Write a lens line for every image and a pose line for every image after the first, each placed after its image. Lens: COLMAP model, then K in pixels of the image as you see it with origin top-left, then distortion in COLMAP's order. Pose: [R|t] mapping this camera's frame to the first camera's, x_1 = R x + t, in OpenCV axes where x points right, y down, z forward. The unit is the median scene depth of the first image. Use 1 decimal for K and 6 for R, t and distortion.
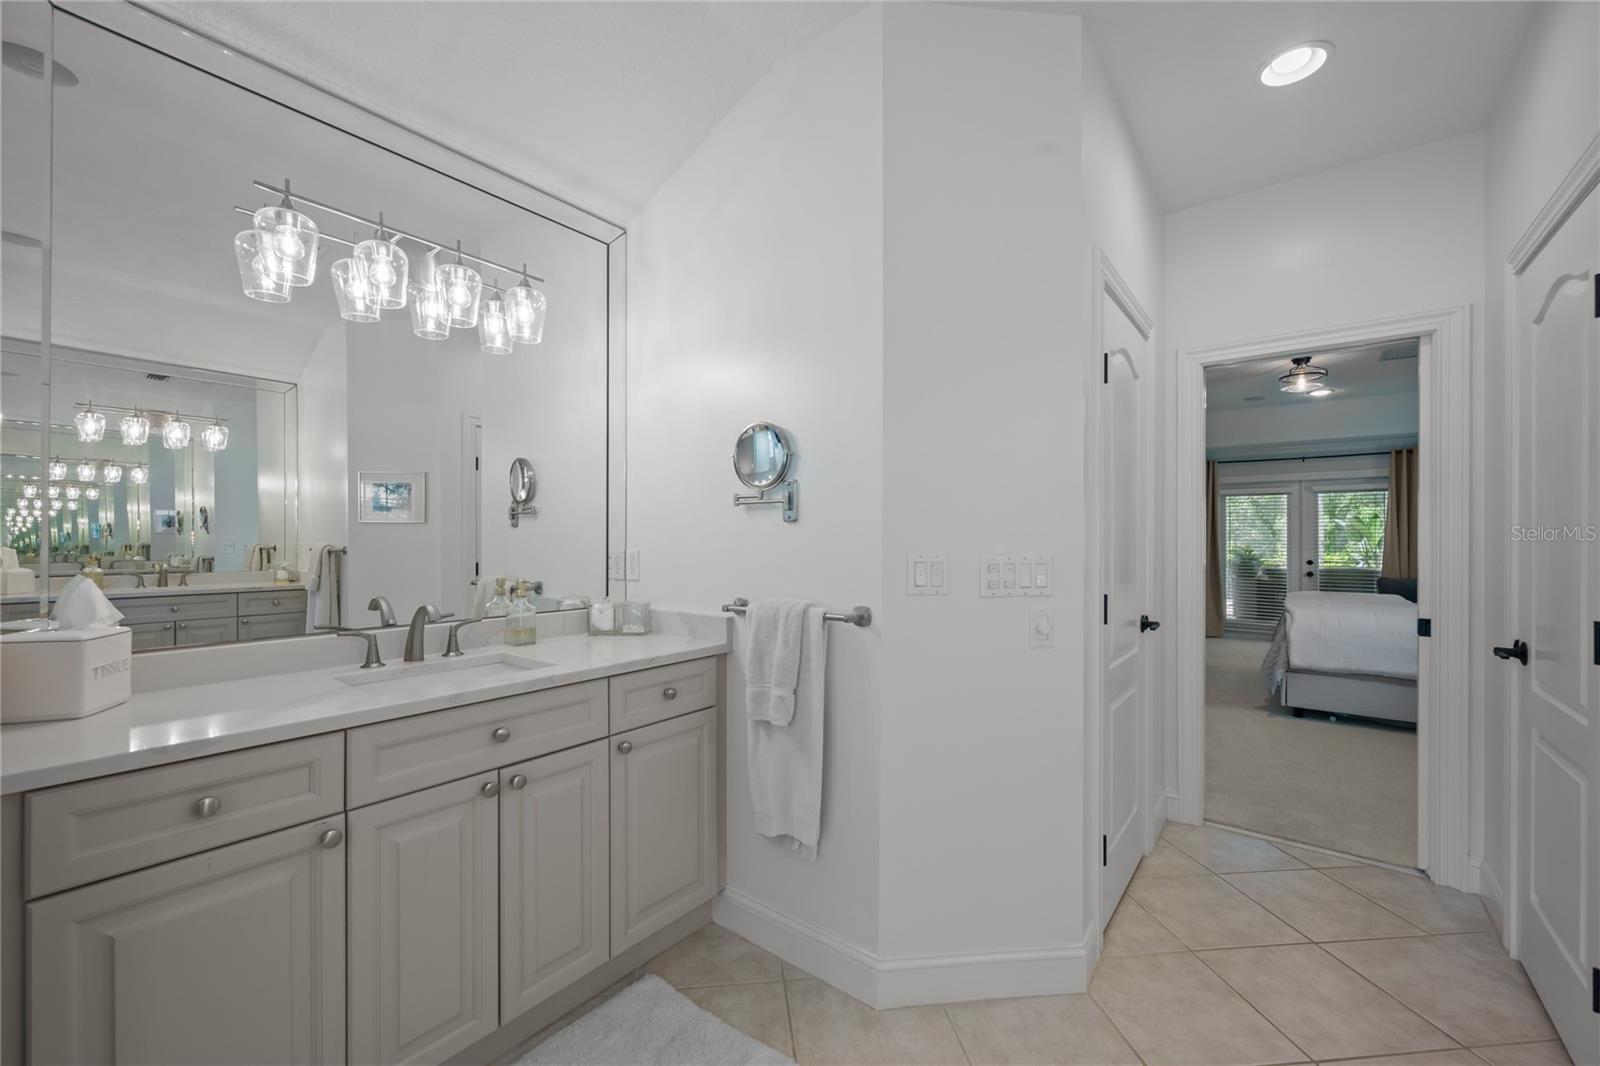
lens RADIAL K [[631.2, 0, 803.0], [0, 631.2, 534.4], [0, 0, 1]] dist [-0.010044, 0.000356]
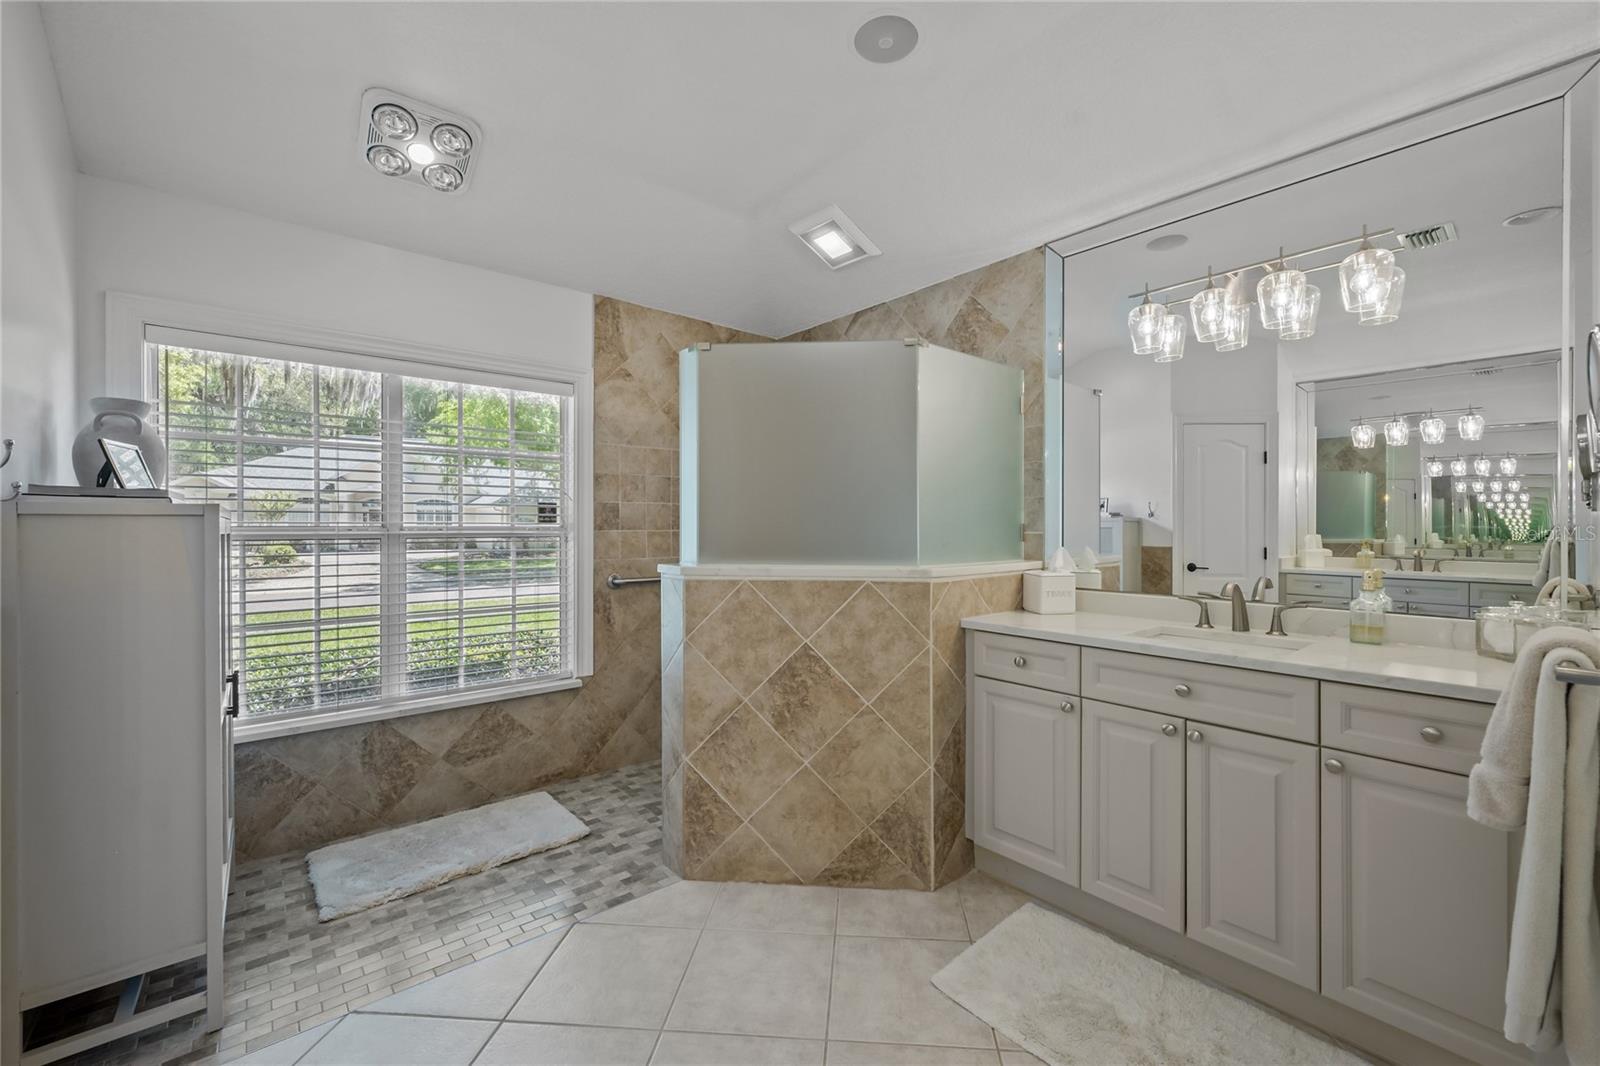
lens RADIAL K [[631.2, 0, 840.8], [0, 631.2, 528.8], [0, 0, 1]] dist [-0.010044, 0.000356]
pose [[-0.151261, 0.000725, -0.988494, 0.618148], [0.005193, 0.999987, -0.000061, 0.006430], [0.988480, -0.005143, -0.151263, 0.416678]]
